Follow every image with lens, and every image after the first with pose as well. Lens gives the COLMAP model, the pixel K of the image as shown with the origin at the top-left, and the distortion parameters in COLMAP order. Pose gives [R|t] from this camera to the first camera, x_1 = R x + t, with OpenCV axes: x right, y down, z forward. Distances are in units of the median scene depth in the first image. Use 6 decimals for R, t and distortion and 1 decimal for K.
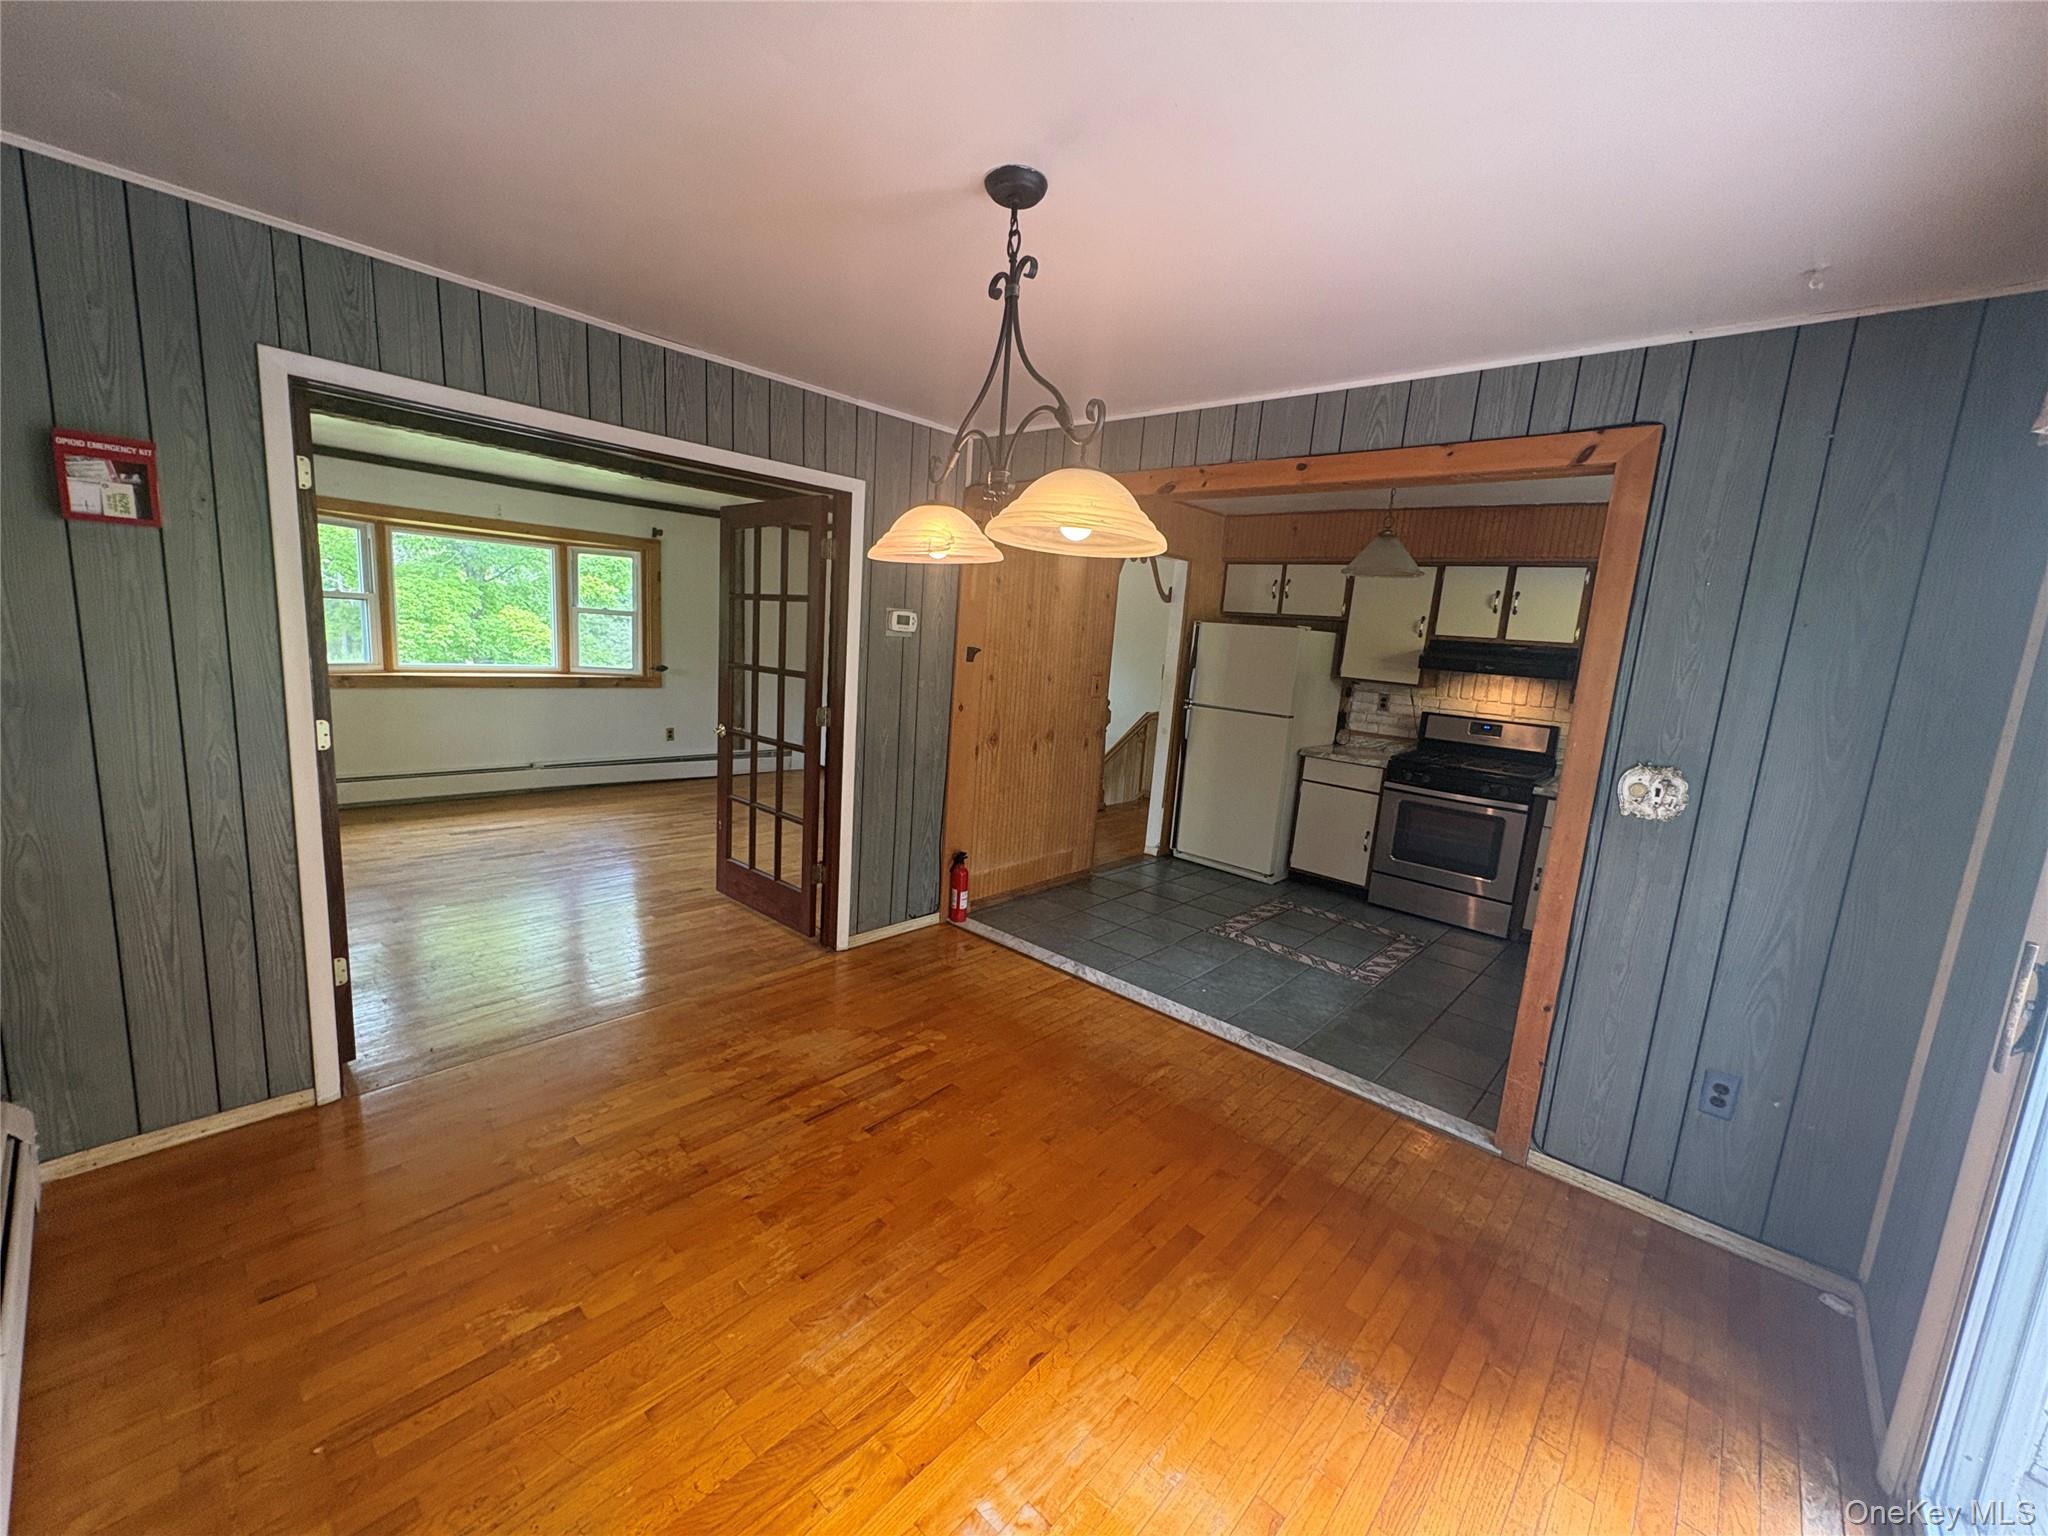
lens RADIAL K [[814.4, 0, 1021.0], [0, 814.4, 767.3], [0, 0, 1]] dist [-0.000435, 0.000022]
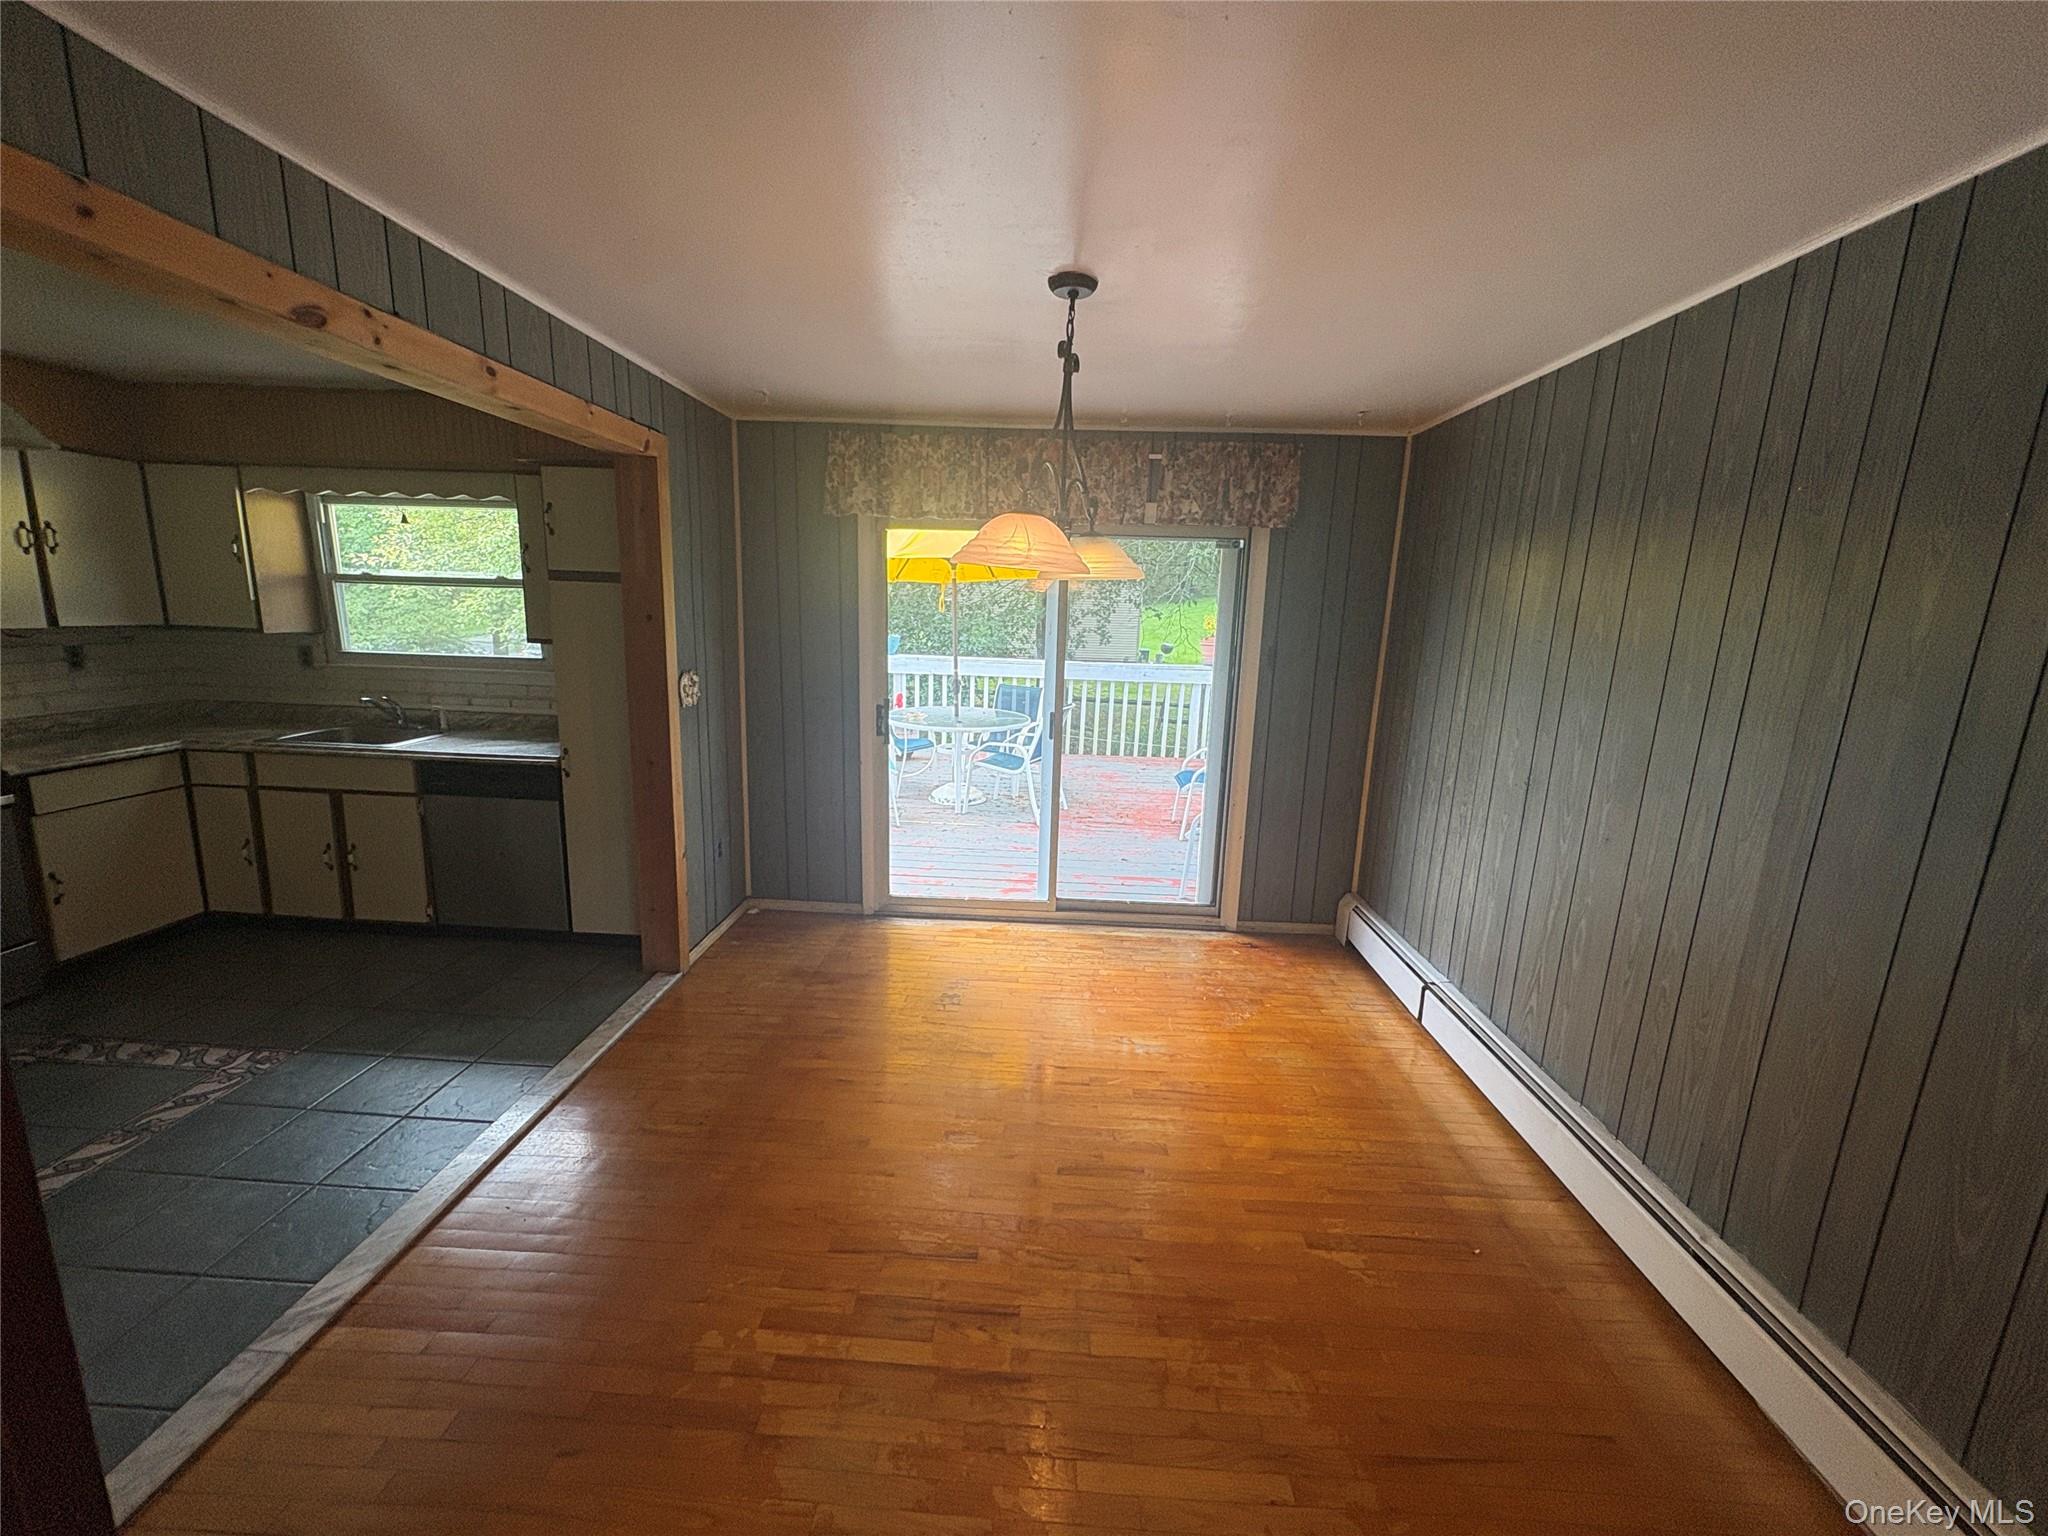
lens RADIAL K [[817.5, 0, 1020.9], [0, 817.5, 769.9], [0, 0, 1]] dist [-0.001348, 0.000212]
pose [[-0.636614, -0.242106, 0.732194, -0.343143], [0.047414, 0.935358, 0.350509, -0.146297], [-0.769724, 0.257856, -0.583983, 0.644196]]
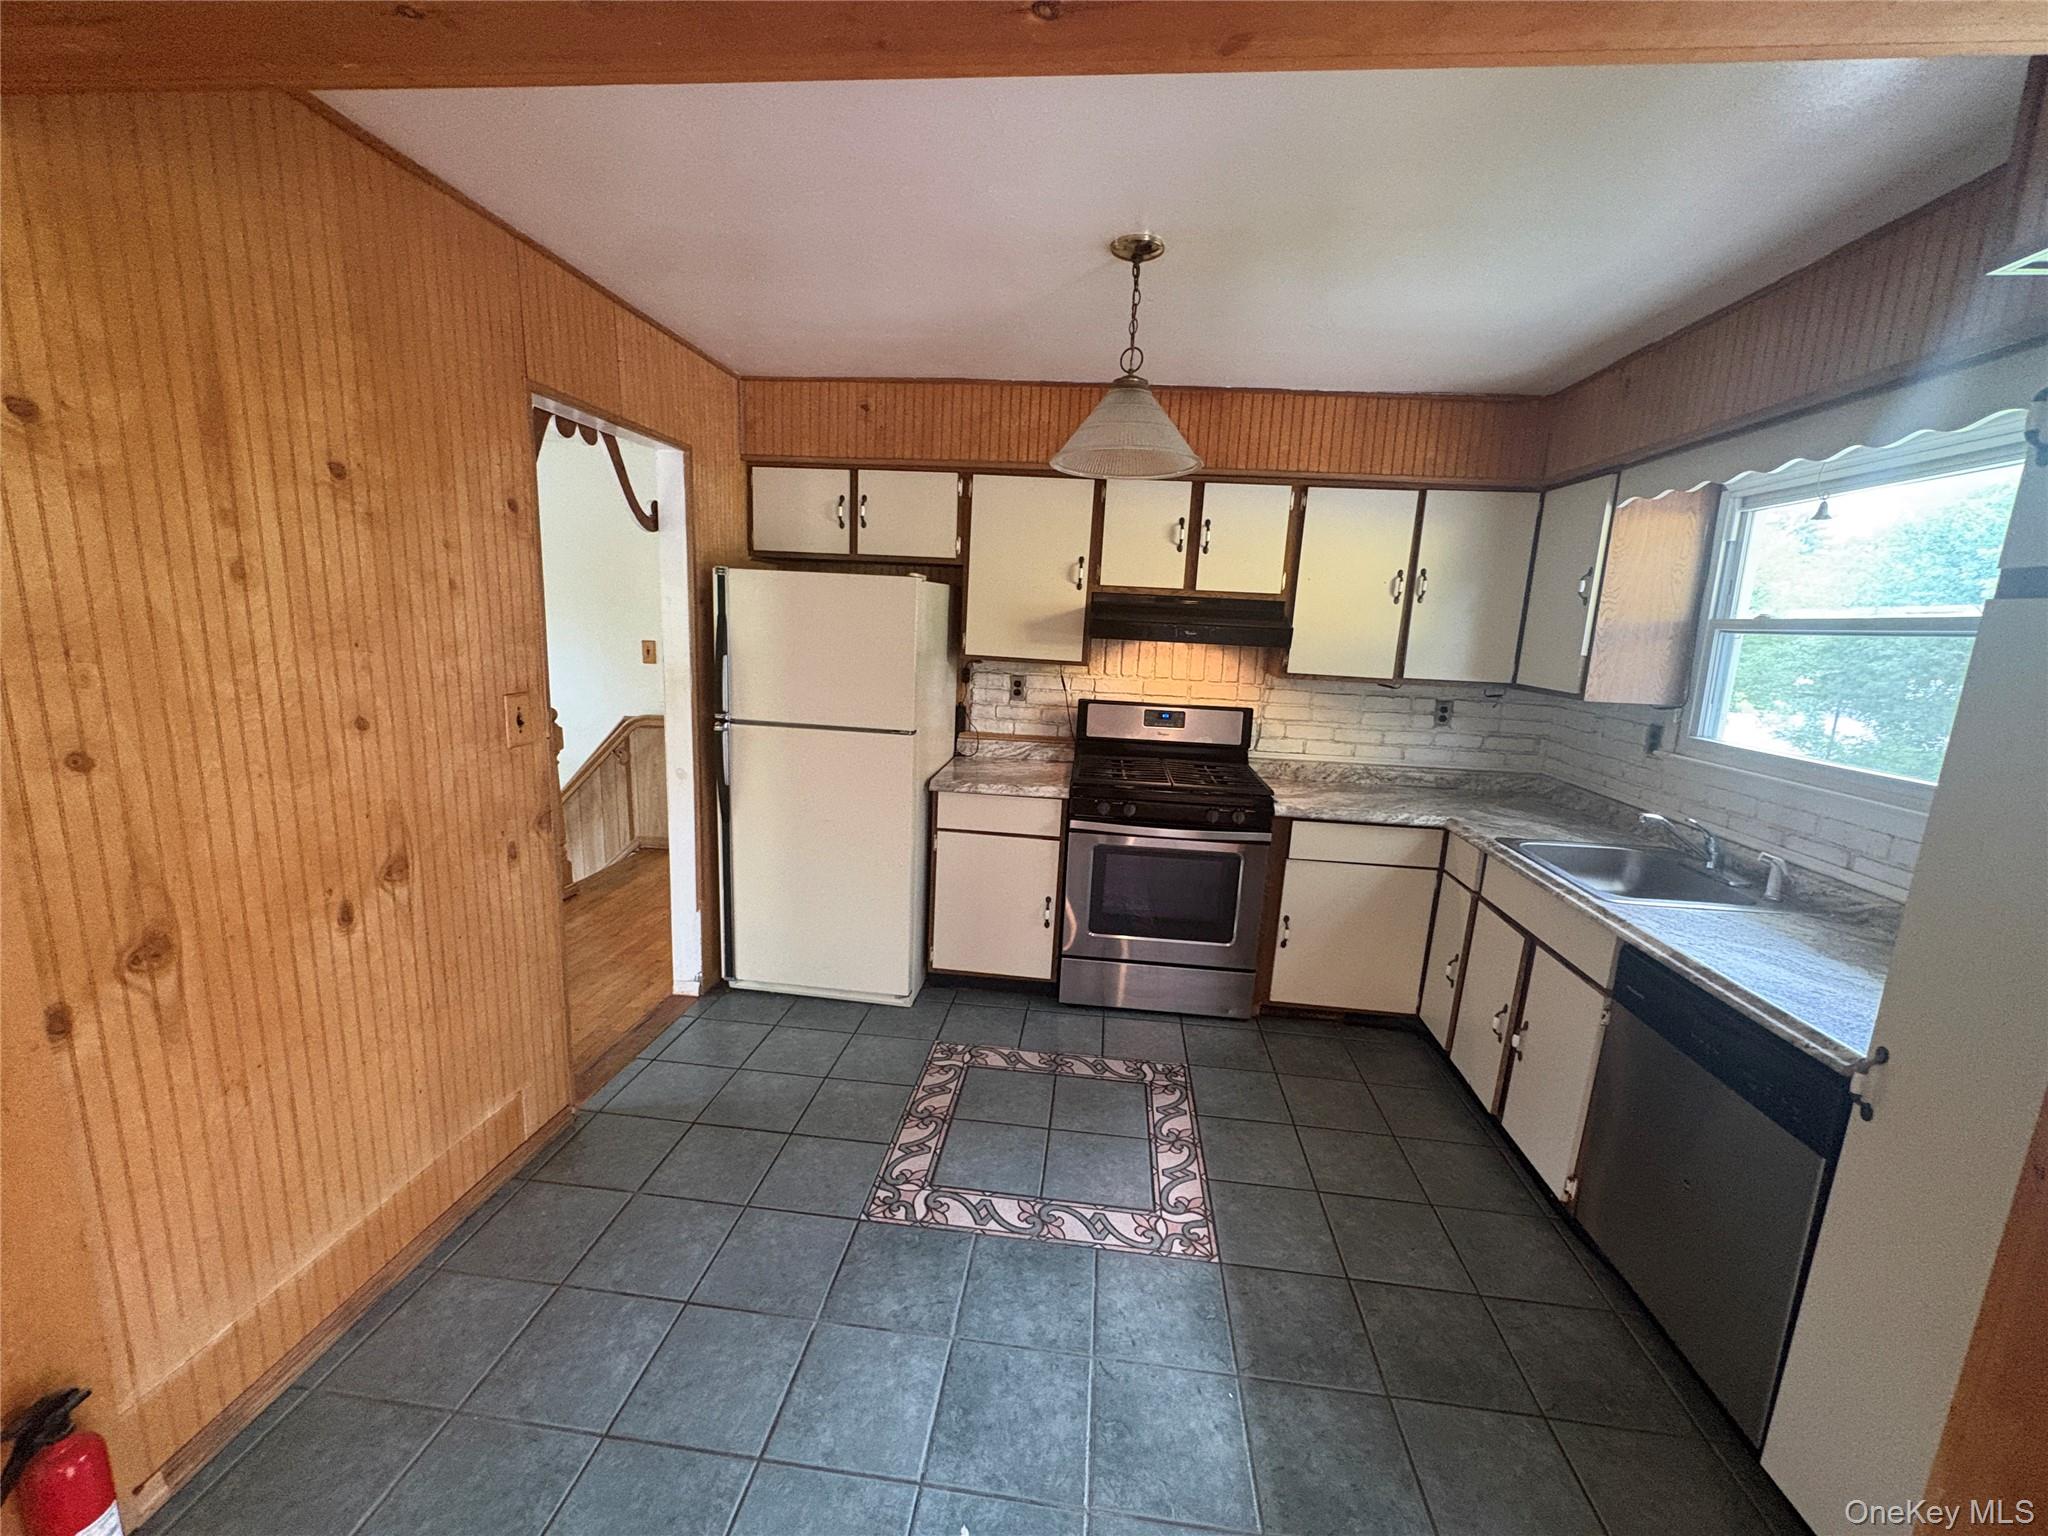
lens RADIAL K [[817.5, 0, 1020.9], [0, 817.5, 769.9], [0, 0, 1]] dist [-0.001348, 0.000212]
pose [[0.809148, -0.144075, 0.569668, 0.056573], [0.111724, 0.989512, 0.091567, -0.080178], [-0.576886, -0.010446, 0.816758, 0.481546]]
